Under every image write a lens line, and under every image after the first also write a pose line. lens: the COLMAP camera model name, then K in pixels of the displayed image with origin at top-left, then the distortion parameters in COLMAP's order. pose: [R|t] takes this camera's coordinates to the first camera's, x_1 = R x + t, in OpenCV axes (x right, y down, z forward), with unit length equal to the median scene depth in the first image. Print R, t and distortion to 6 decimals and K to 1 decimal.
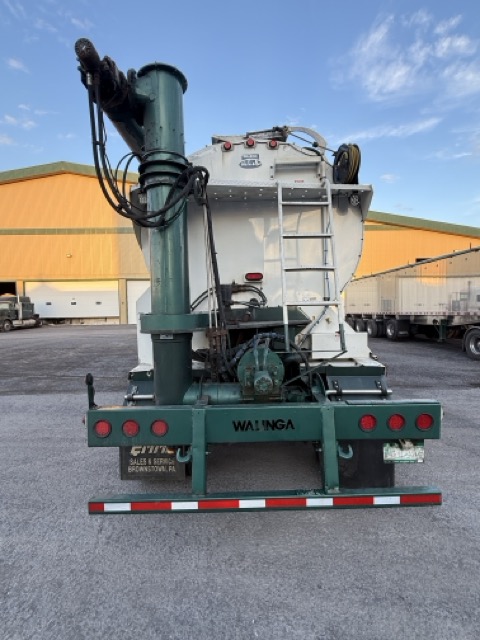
lens RADIAL K [[301.5, 0, 240.0], [0, 301.5, 320.0], [0, 0, 1]] dist [0.001738, 0.000377]
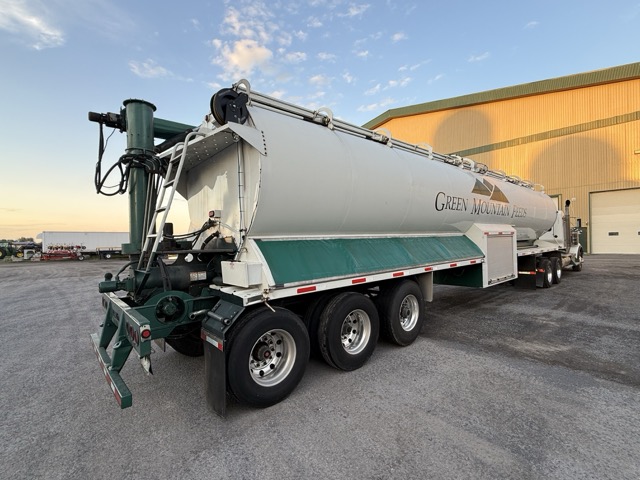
lens RADIAL K [[301.5, 0, 320.0], [0, 301.5, 240.0], [0, 0, 1]] dist [0.001738, 0.000377]
pose [[0.656494, 0.001708, -0.754330, 1.721736], [-0.005205, 0.999984, -0.002265, -0.037882], [0.754314, 0.005413, 0.656492, 0.679156]]
